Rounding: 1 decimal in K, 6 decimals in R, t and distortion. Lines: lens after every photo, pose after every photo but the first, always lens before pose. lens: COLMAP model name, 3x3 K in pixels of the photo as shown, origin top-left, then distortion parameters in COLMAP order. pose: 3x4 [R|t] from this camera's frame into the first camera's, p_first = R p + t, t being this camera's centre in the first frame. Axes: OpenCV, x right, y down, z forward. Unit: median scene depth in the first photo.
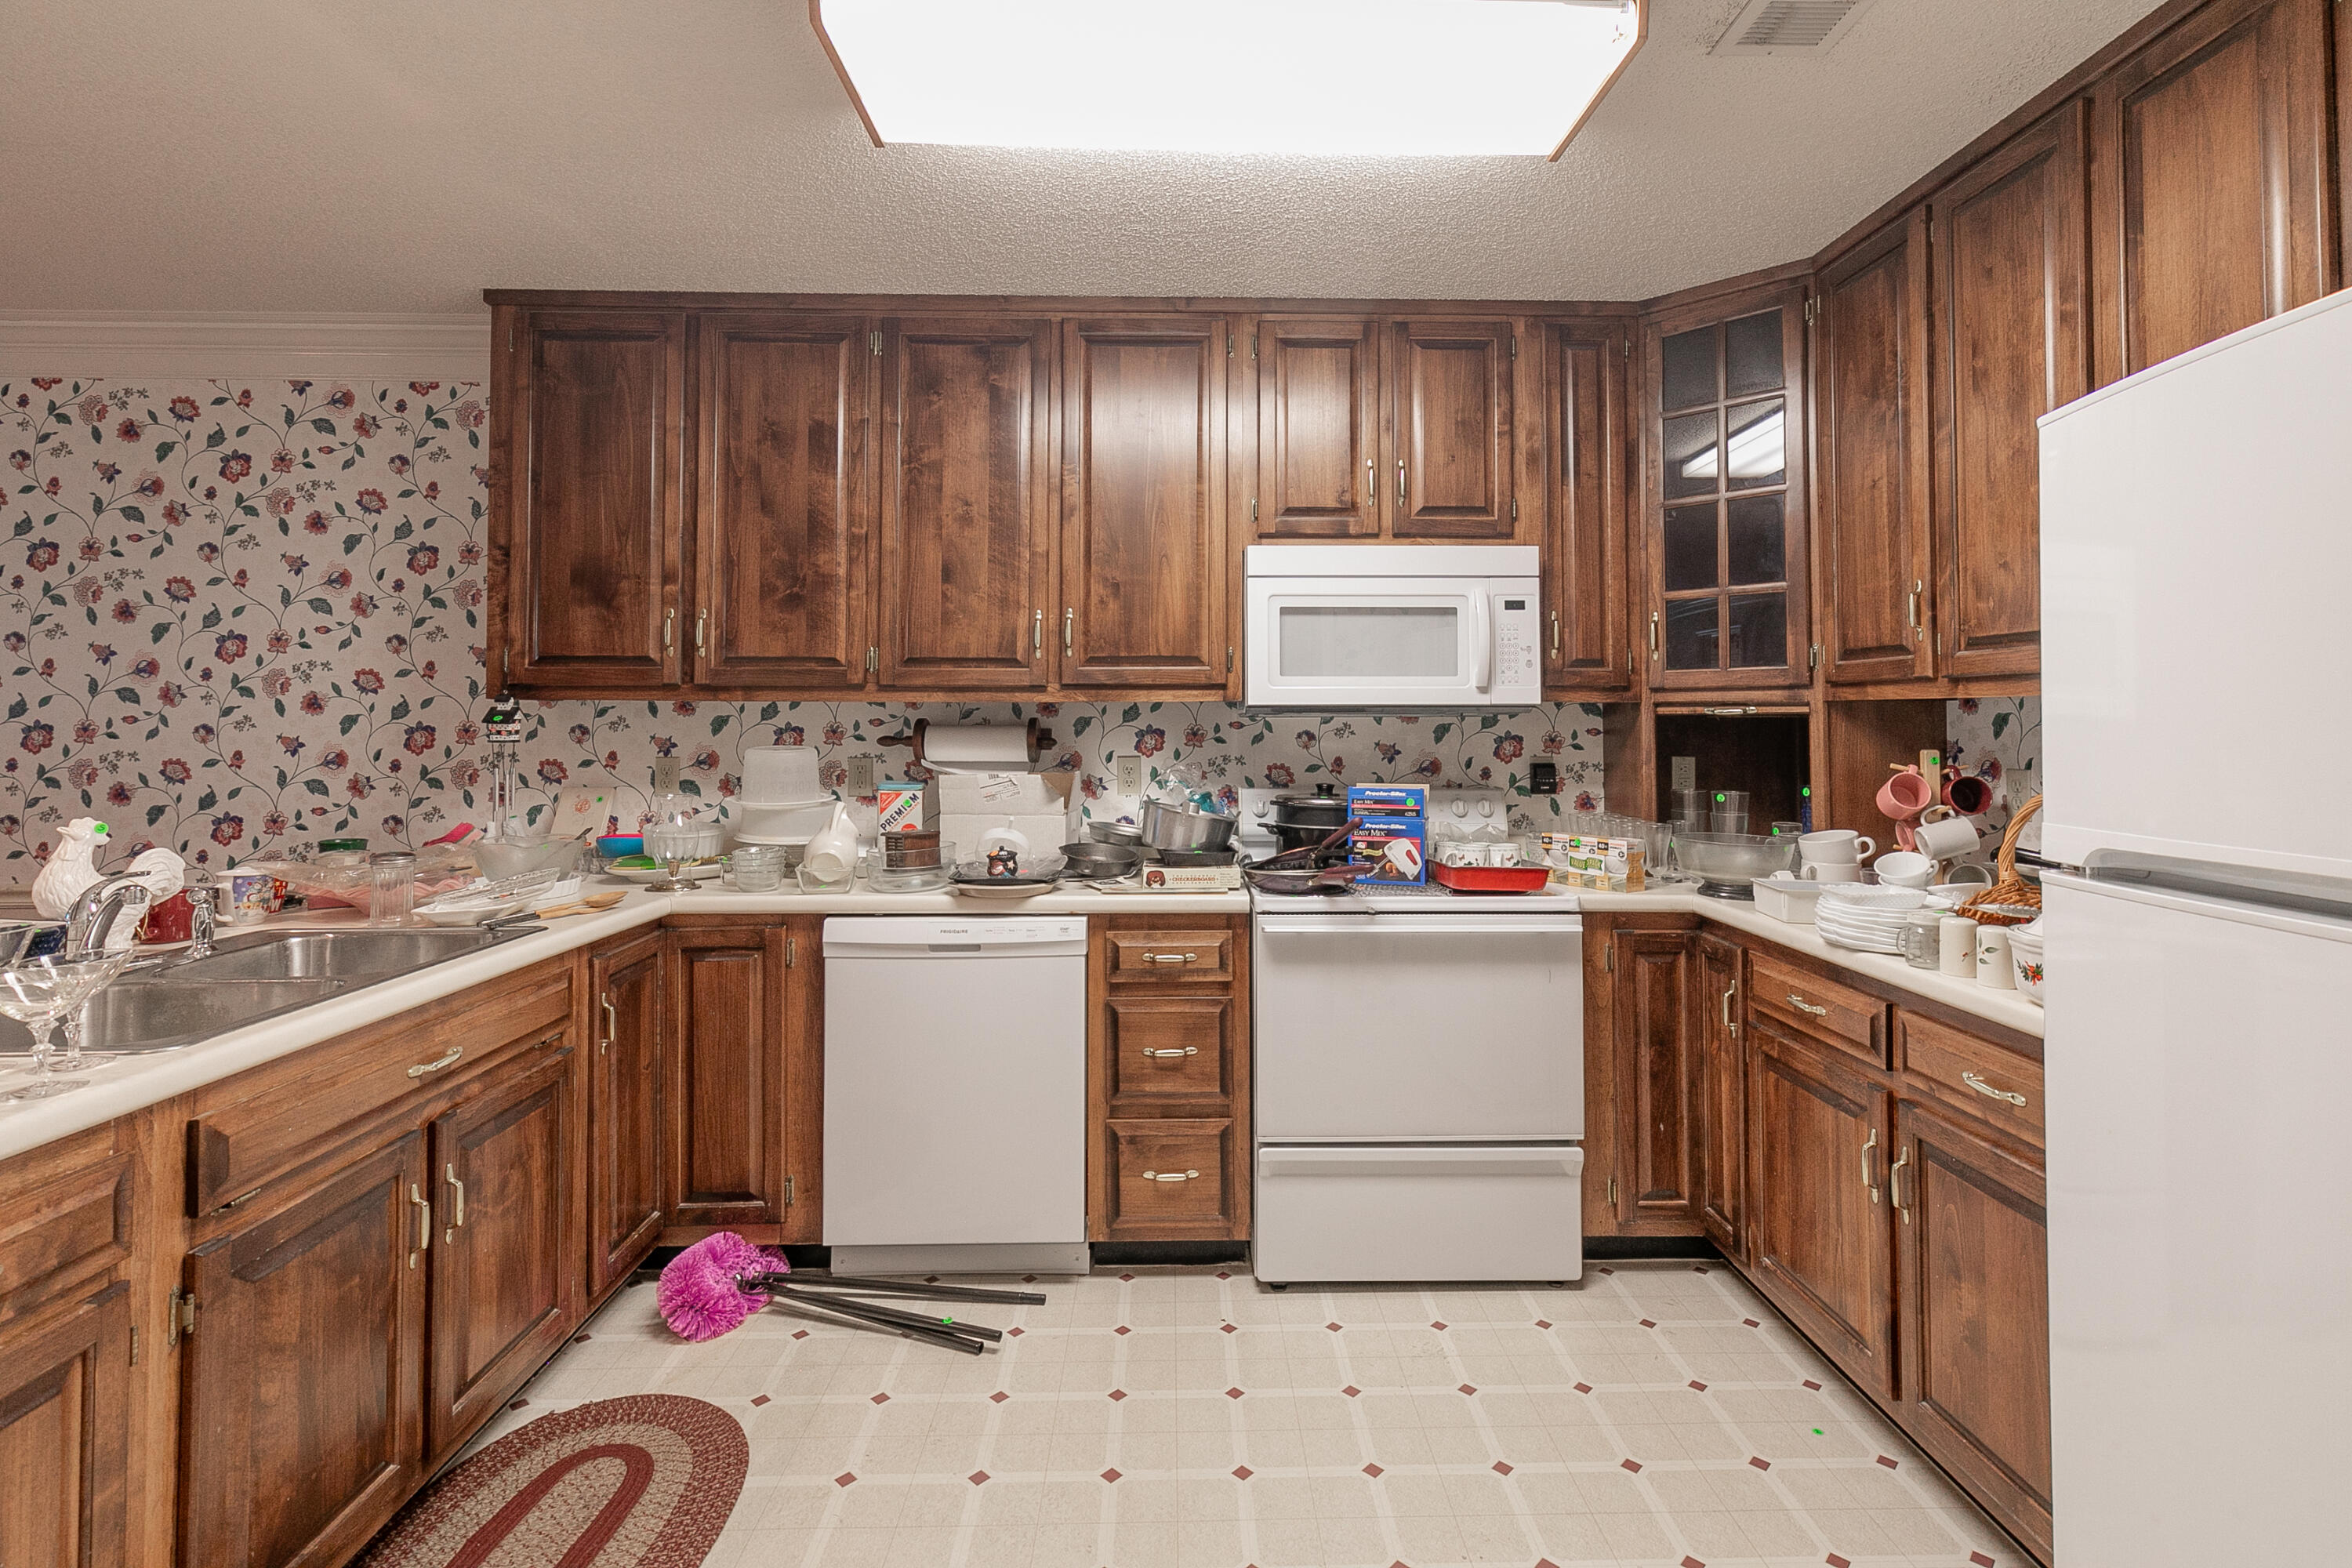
lens RADIAL K [[1065.0, 0, 1280.3], [0, 1065.0, 694.6], [0, 0, 1]] dist [0.006990, -0.002942]
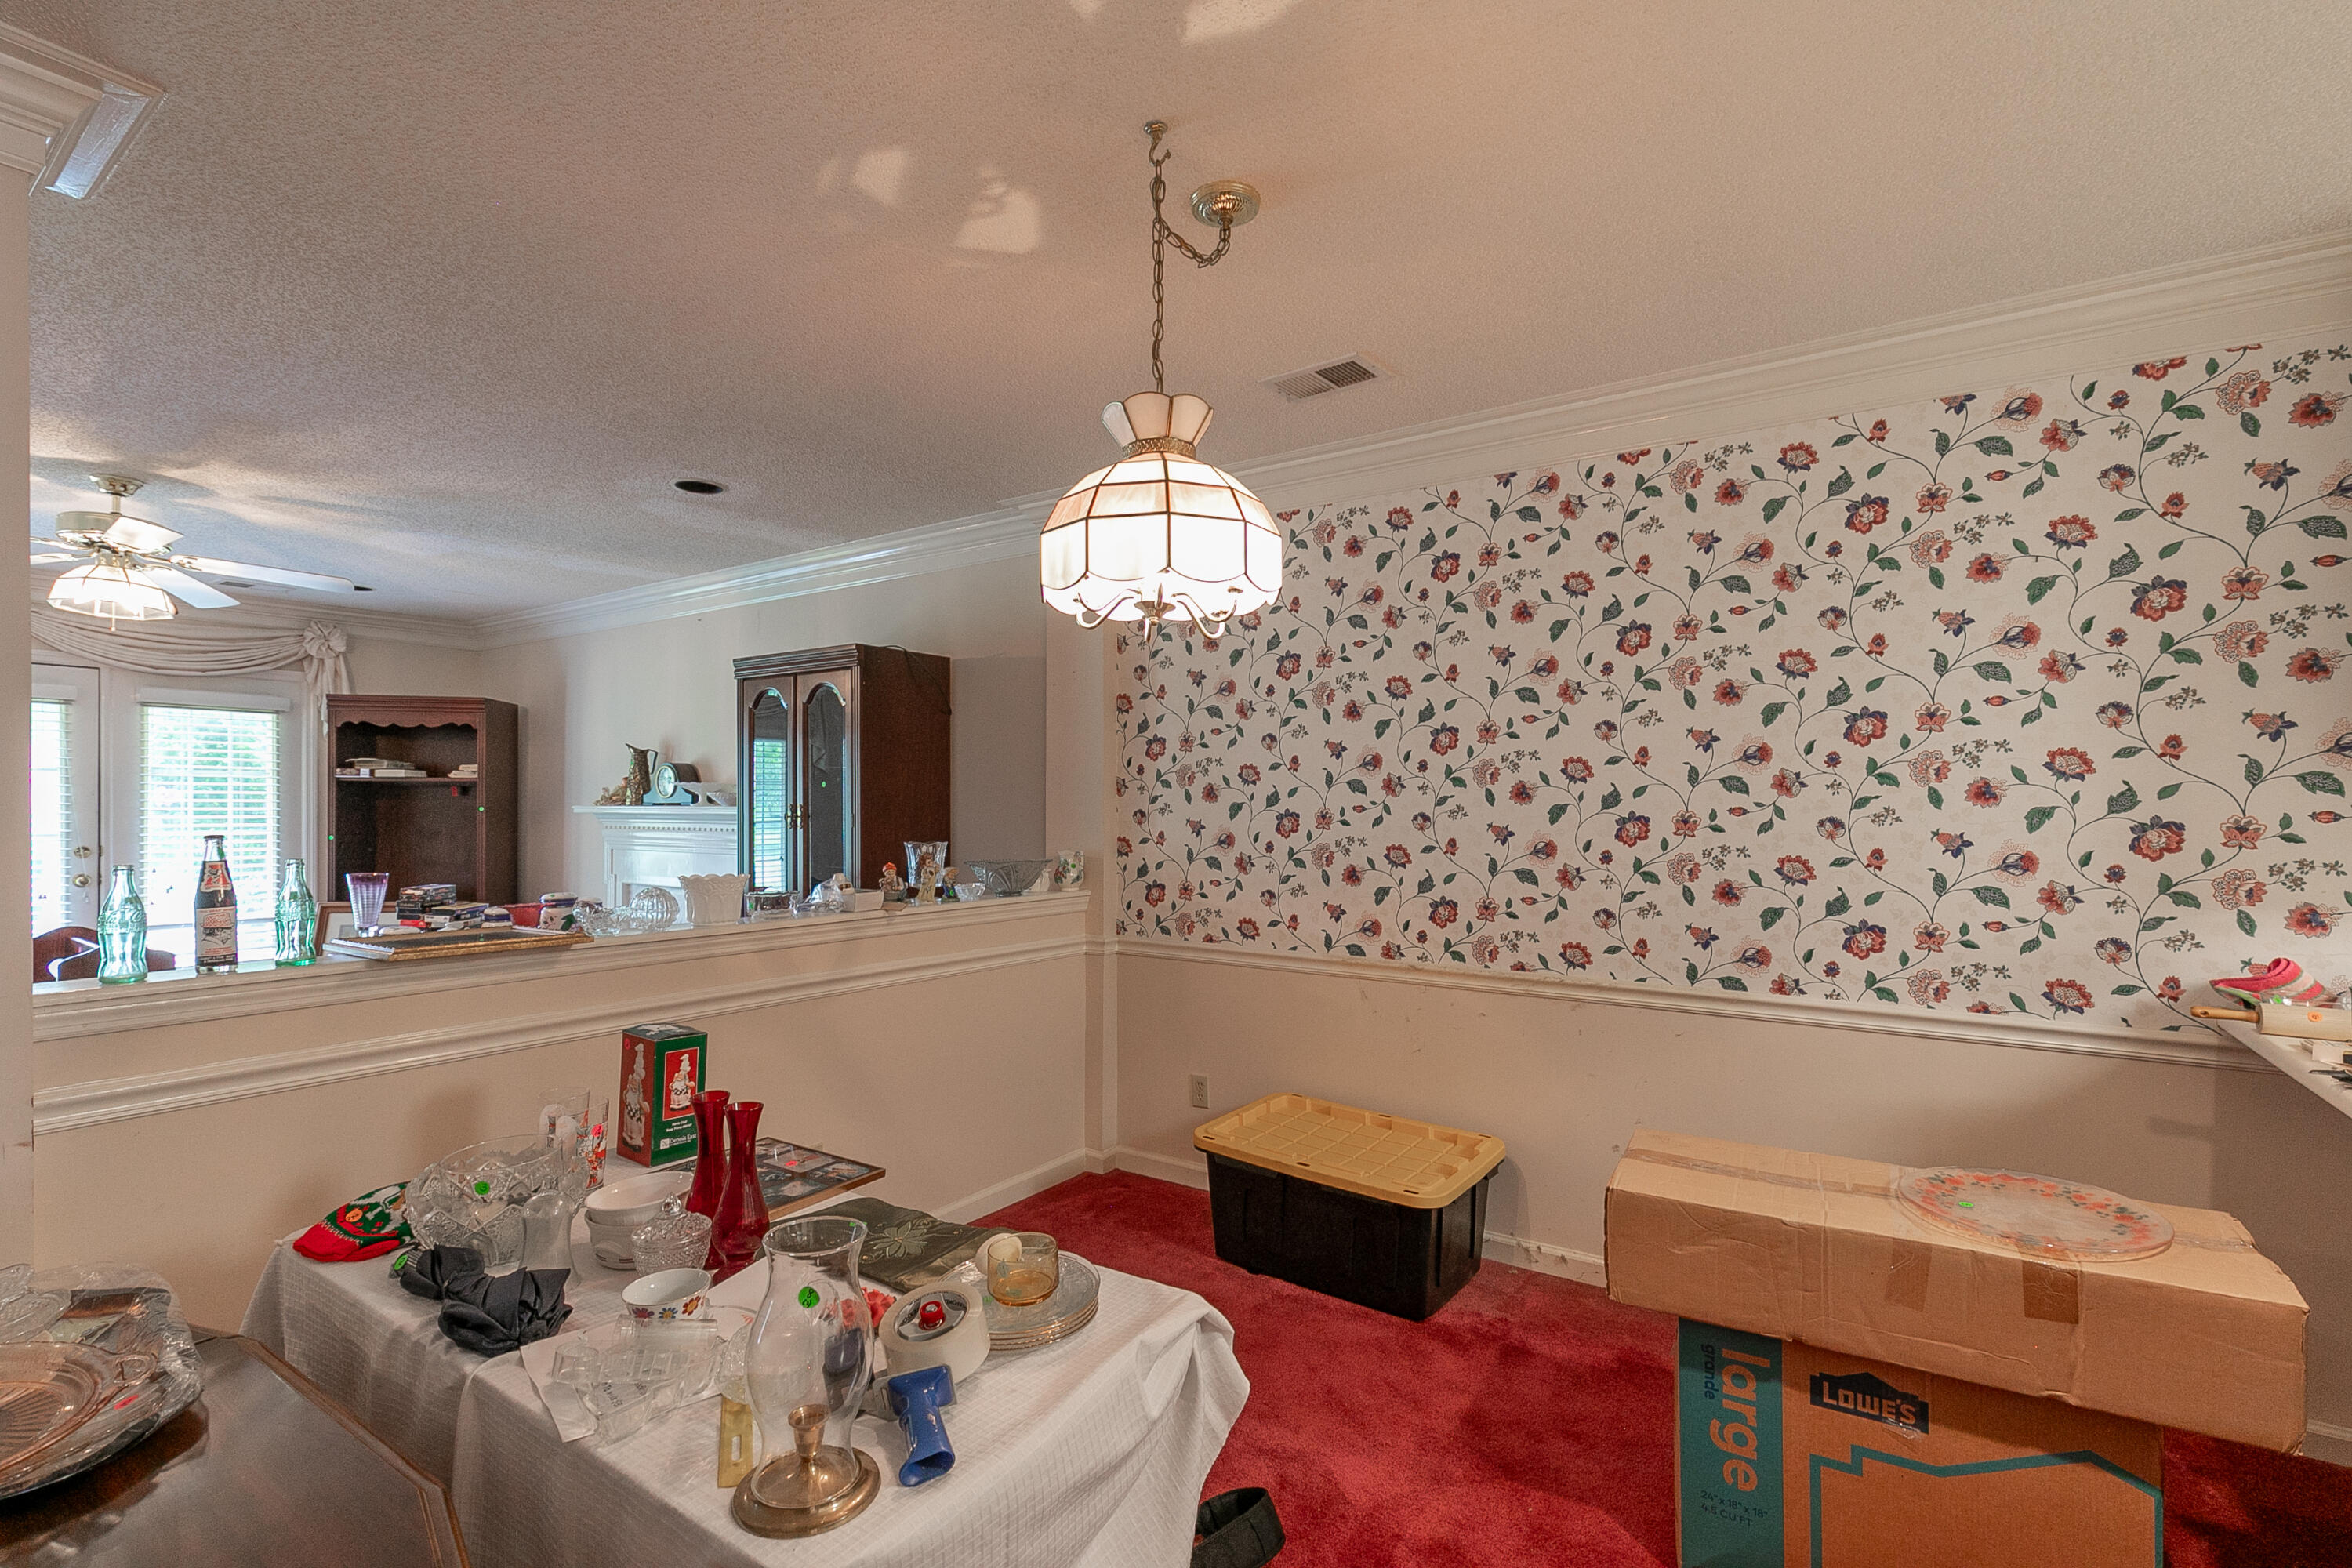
lens RADIAL K [[1065.0, 0, 1168.6], [0, 1065.0, 800.5], [0, 0, 1]] dist [0.006990, -0.002942]
pose [[0.810763, -0.001432, -0.585373, -0.930086], [0.012134, 0.999823, 0.014360, -0.004712], [0.585249, -0.018745, 0.810637, -0.012742]]
